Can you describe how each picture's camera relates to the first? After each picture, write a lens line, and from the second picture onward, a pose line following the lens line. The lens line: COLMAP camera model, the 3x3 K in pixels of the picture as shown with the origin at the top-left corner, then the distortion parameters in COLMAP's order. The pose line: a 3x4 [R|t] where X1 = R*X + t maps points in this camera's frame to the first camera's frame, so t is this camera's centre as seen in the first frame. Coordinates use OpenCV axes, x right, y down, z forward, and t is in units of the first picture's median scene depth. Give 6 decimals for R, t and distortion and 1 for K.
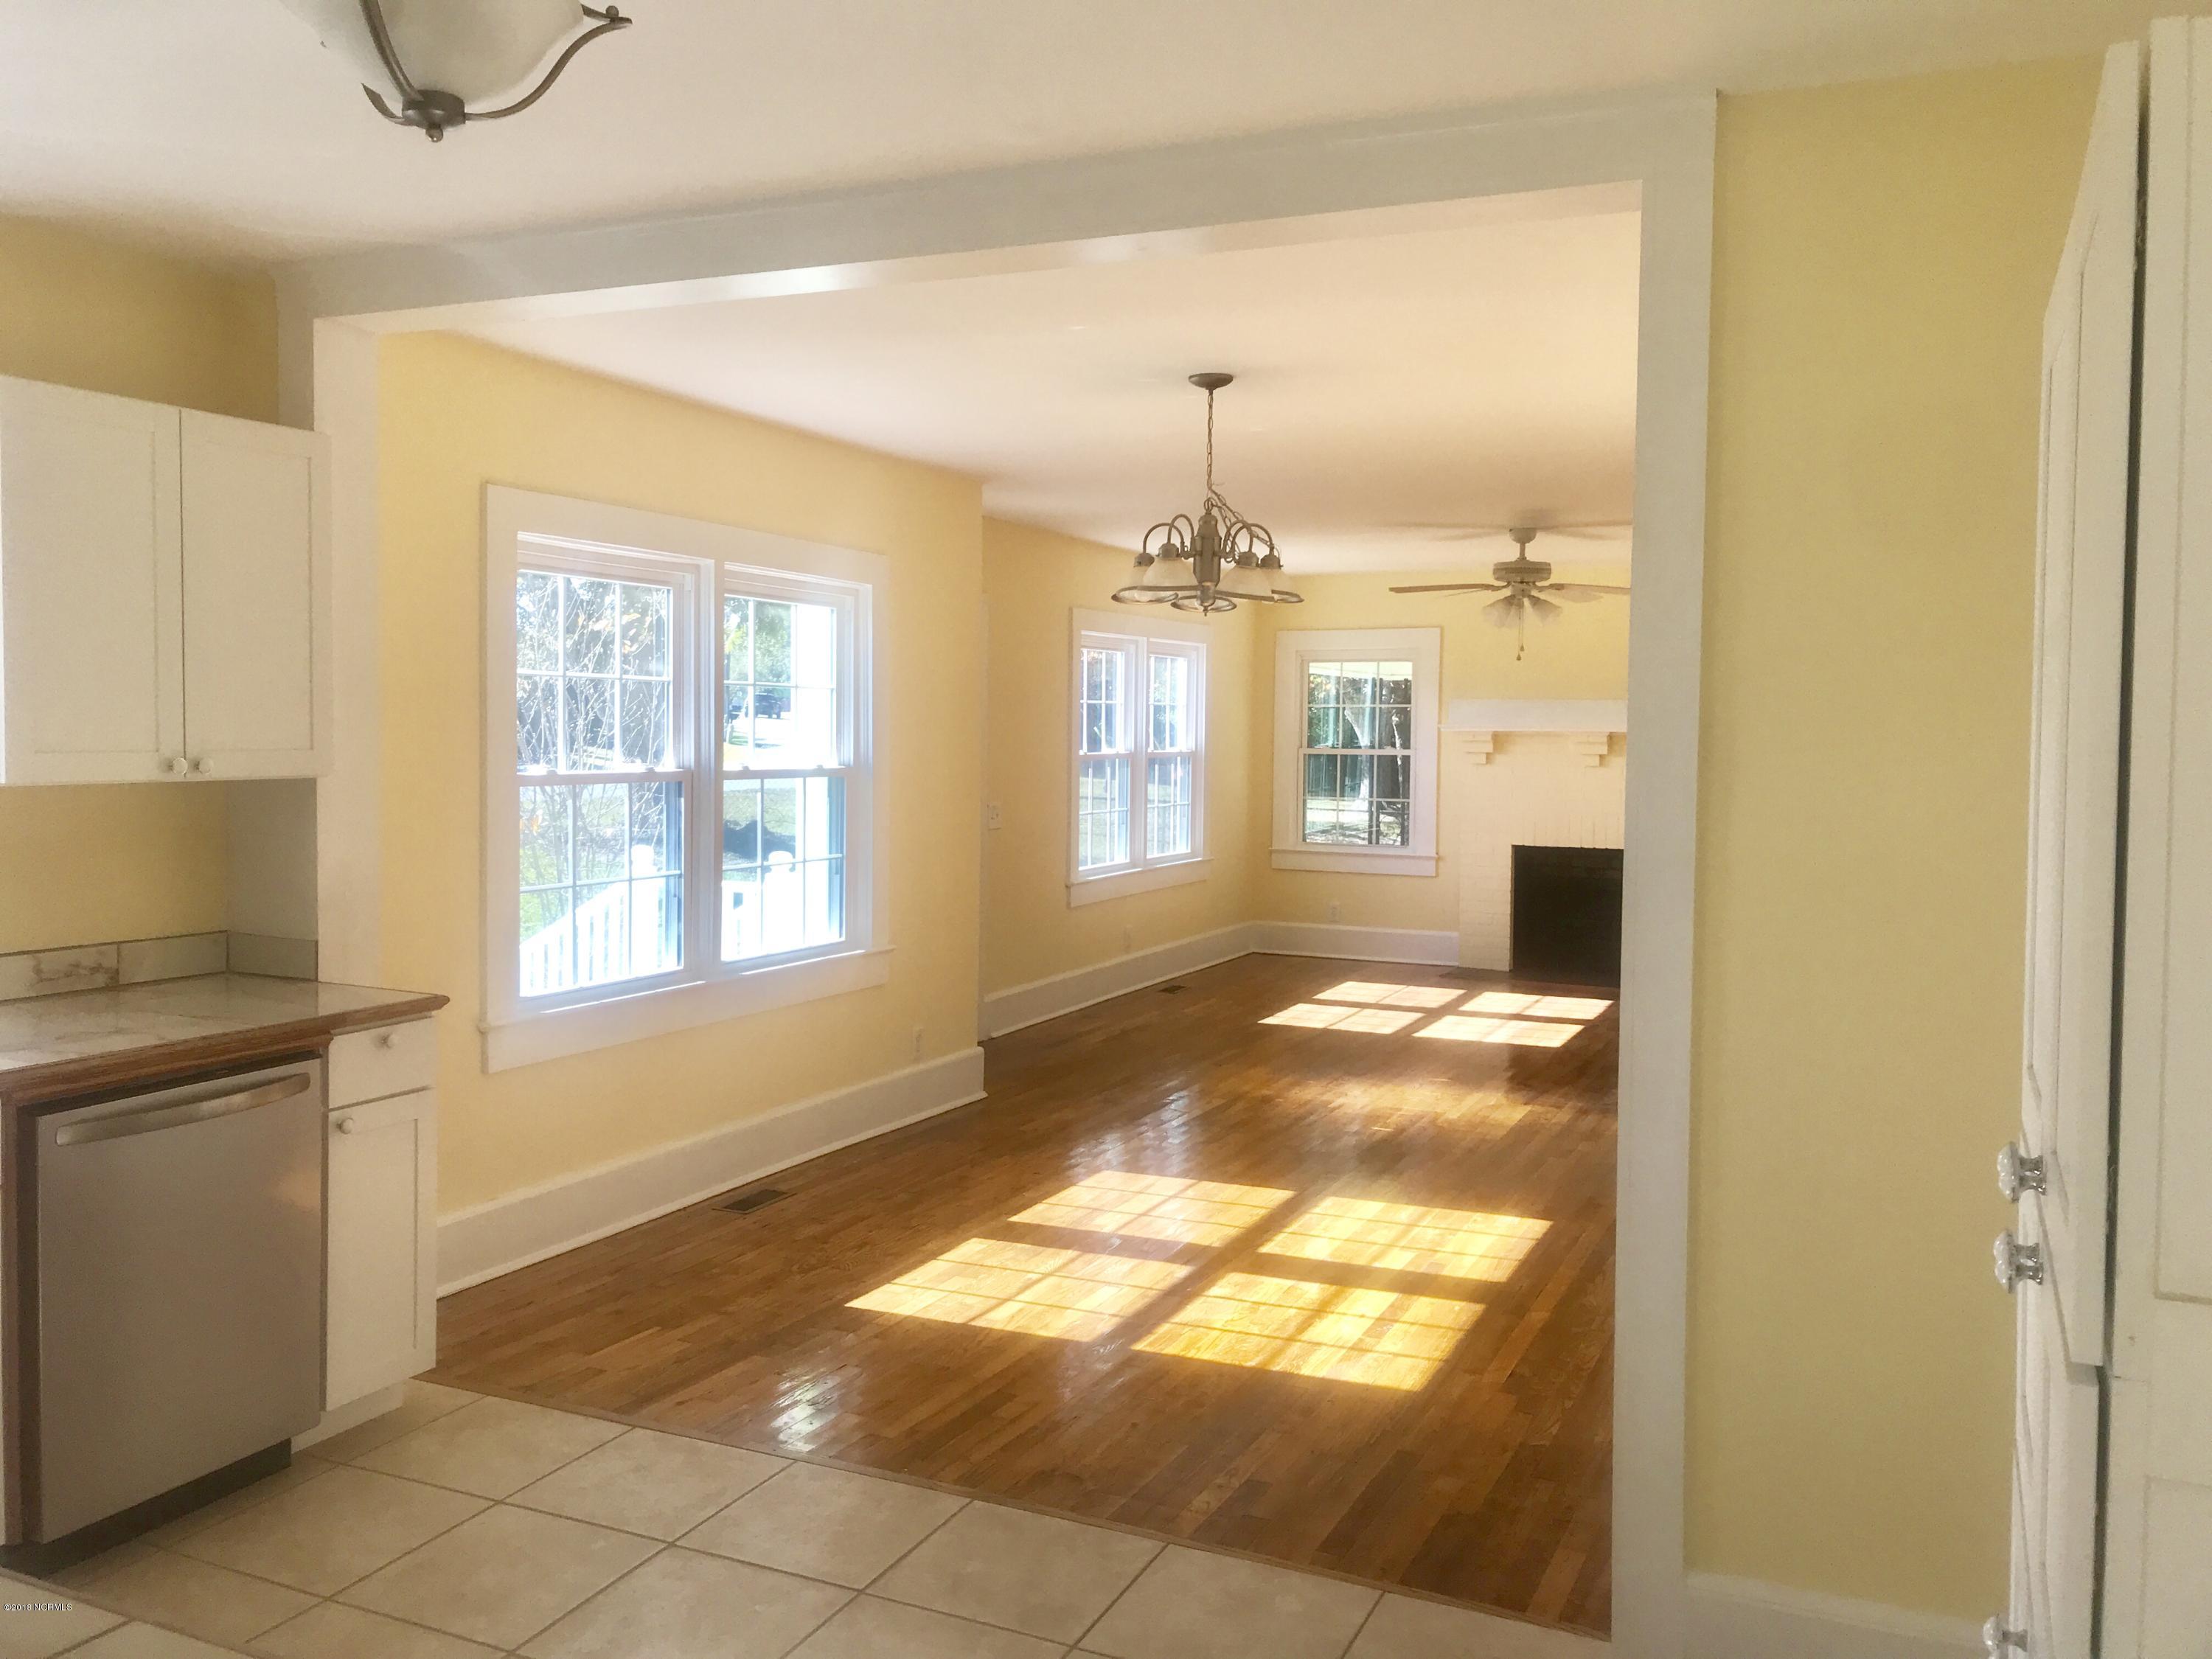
lens RADIAL K [[1836.5, 0, 1103.4], [0, 1836.5, 807.8], [0, 0, 1]] dist [0.025463, -0.025386]
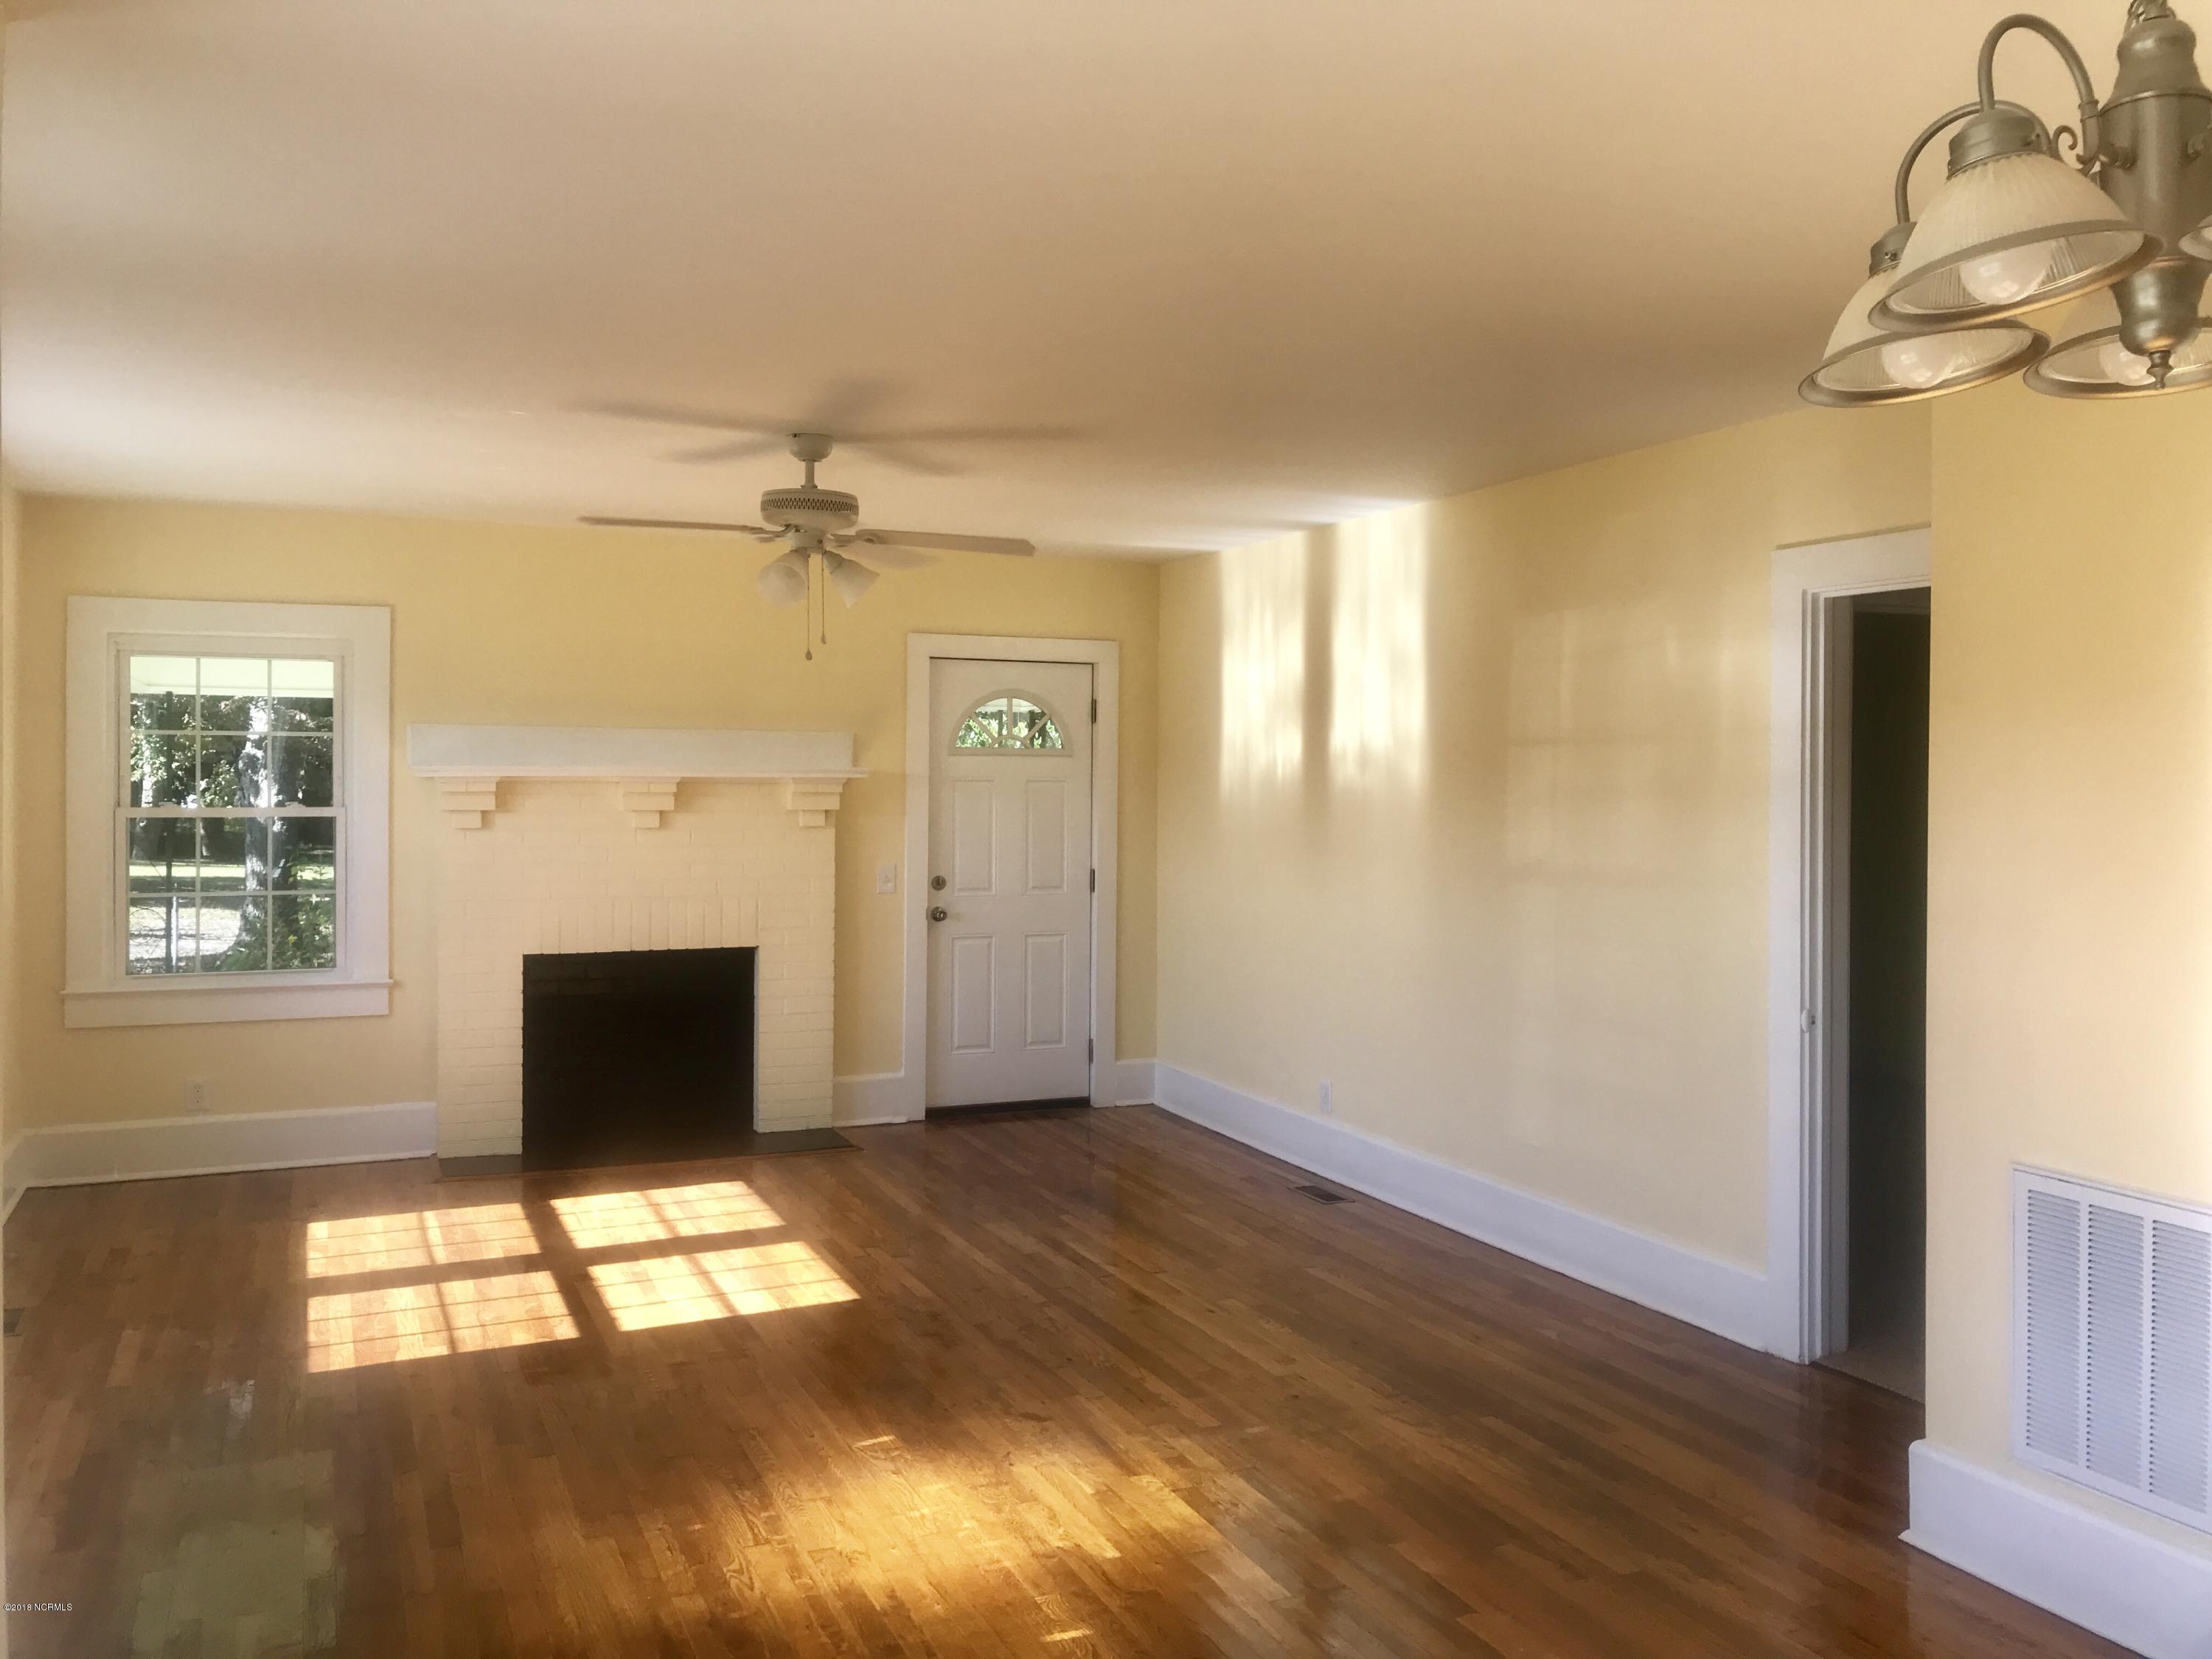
lens RADIAL K [[1836.5, 0, 1100.4], [0, 1836.5, 830.2], [0, 0, 1]] dist [0.025463, -0.025386]
pose [[0.666339, -0.031743, 0.744973, -0.139001], [0.036195, 0.999293, 0.010204, -0.026000], [-0.744770, 0.020165, 0.667017, 0.495919]]
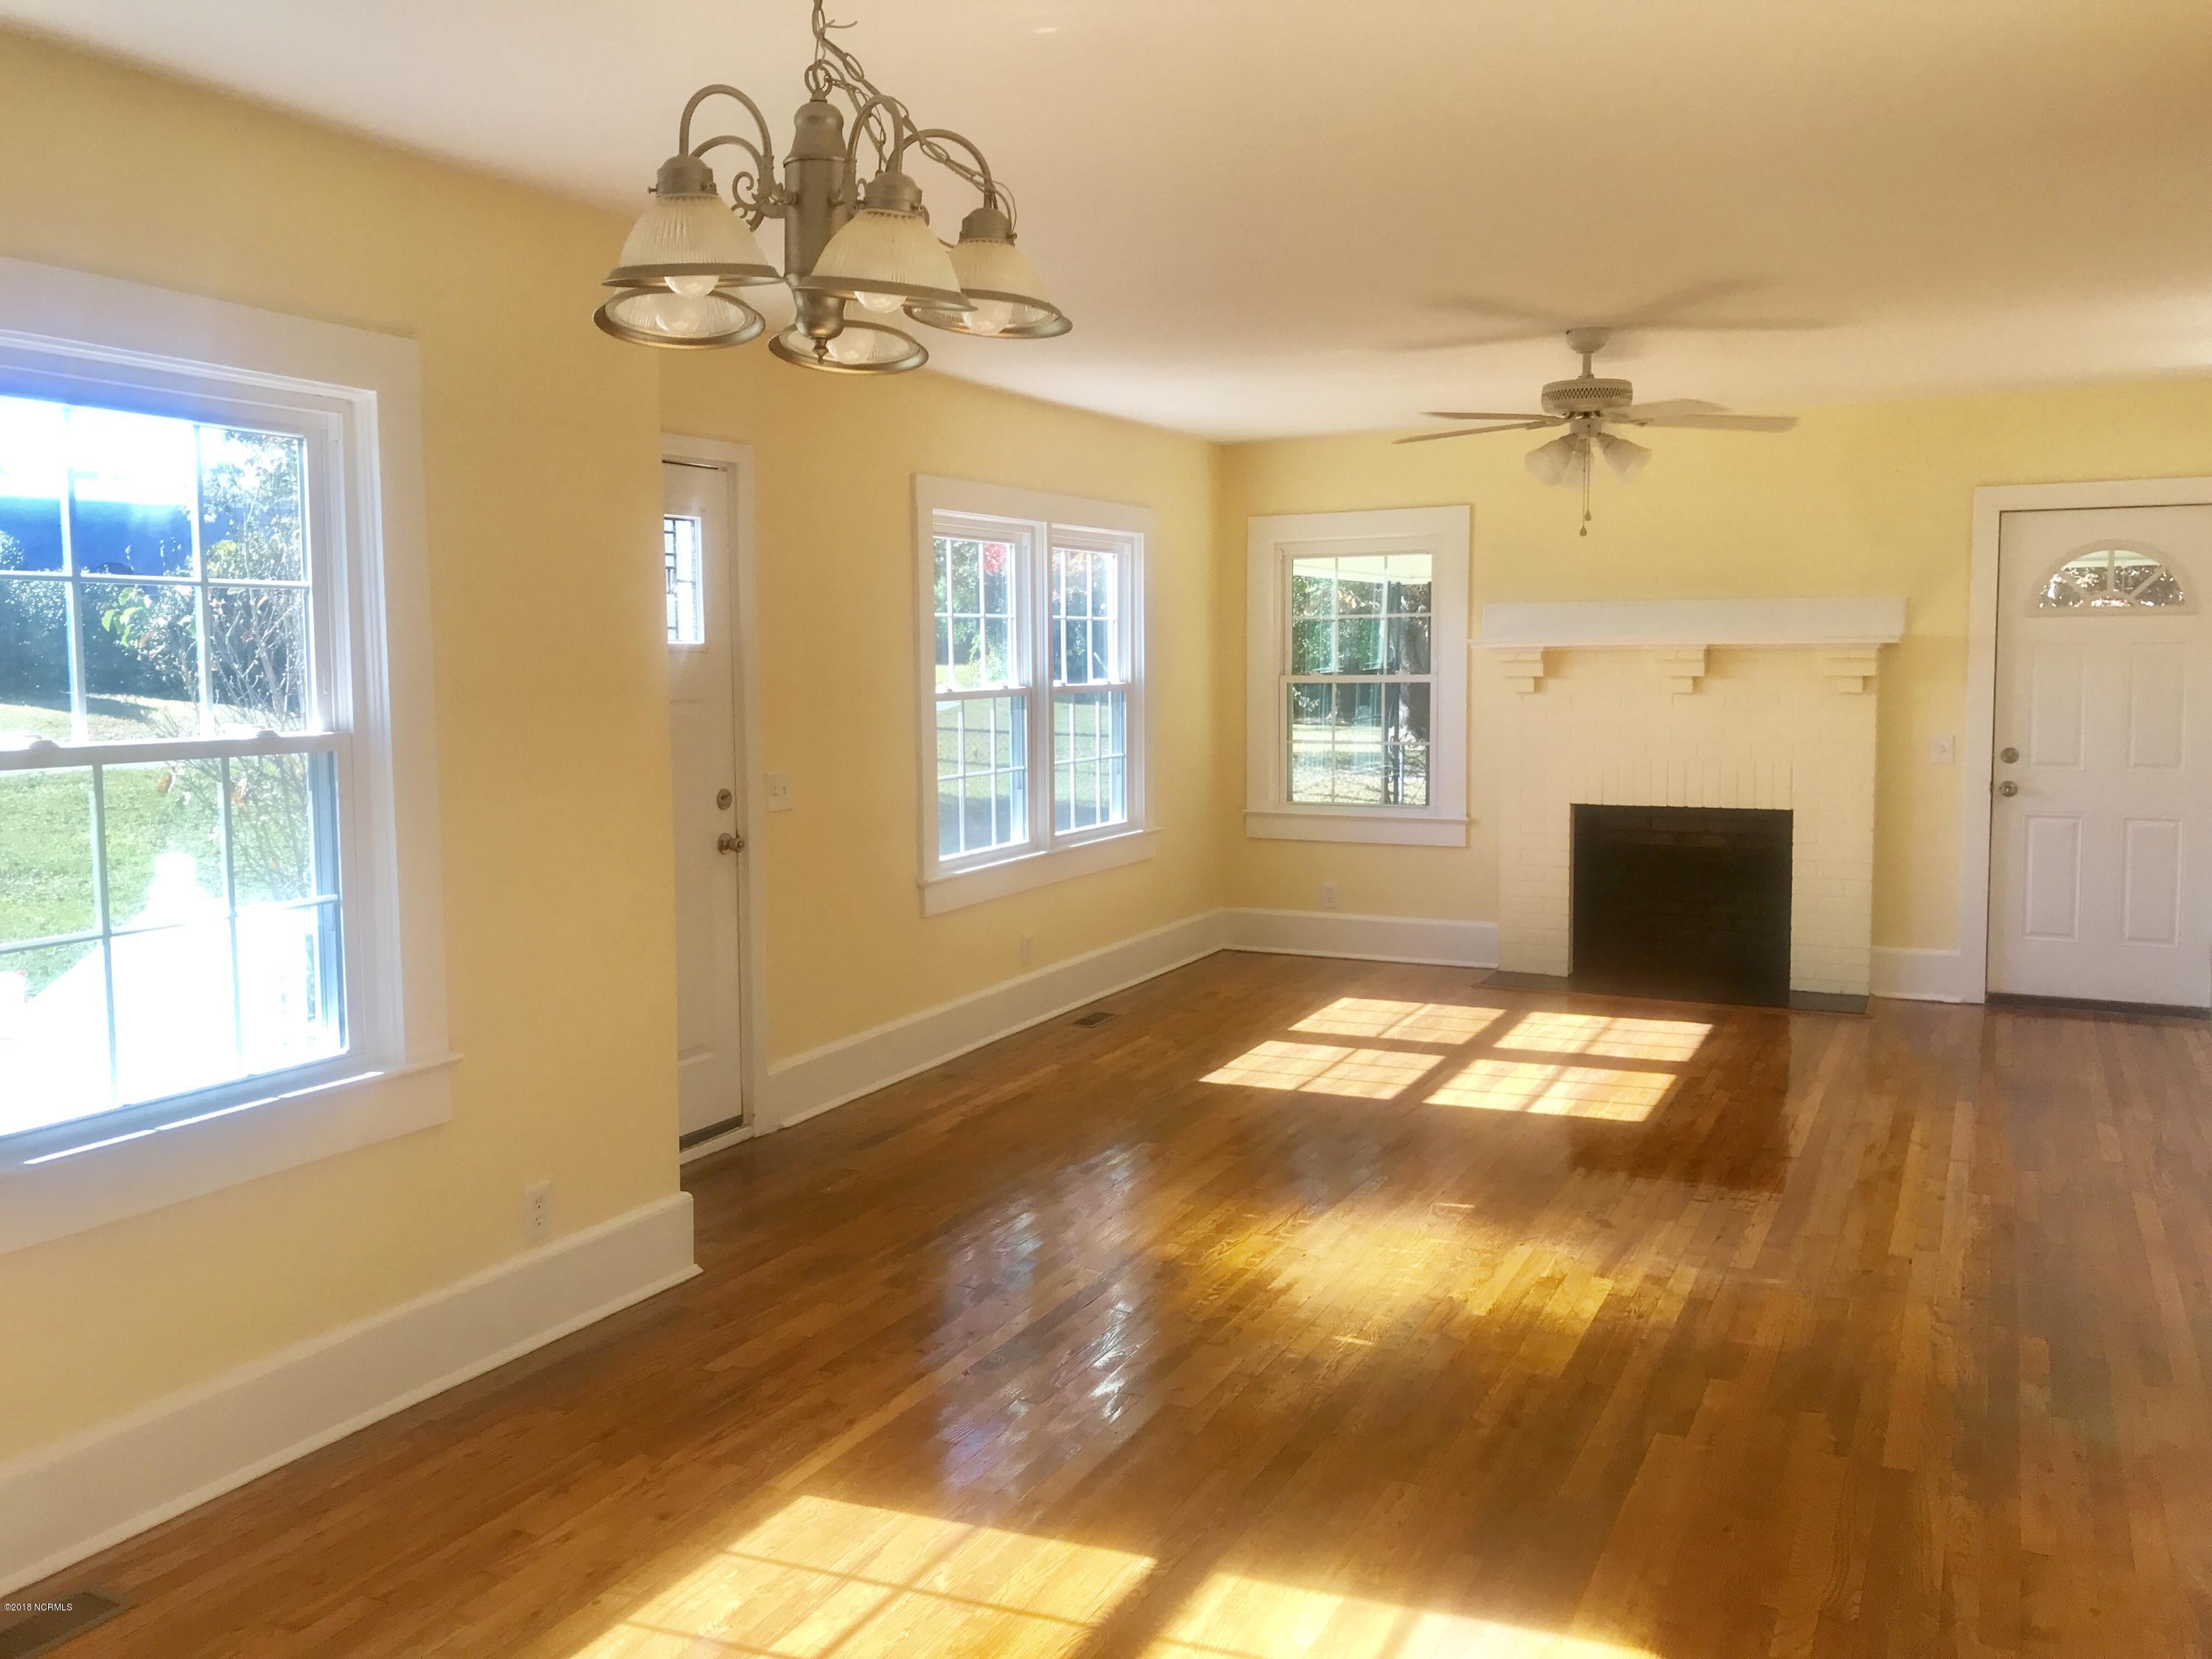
lens RADIAL K [[1836.5, 0, 1098.2], [0, 1836.5, 836.1], [0, 0, 1]] dist [0.025463, -0.025386]
pose [[0.999418, -0.017746, -0.029141, 0.066326], [0.019312, 0.998334, 0.054368, -0.011910], [0.028128, -0.054899, 0.998096, 0.314045]]
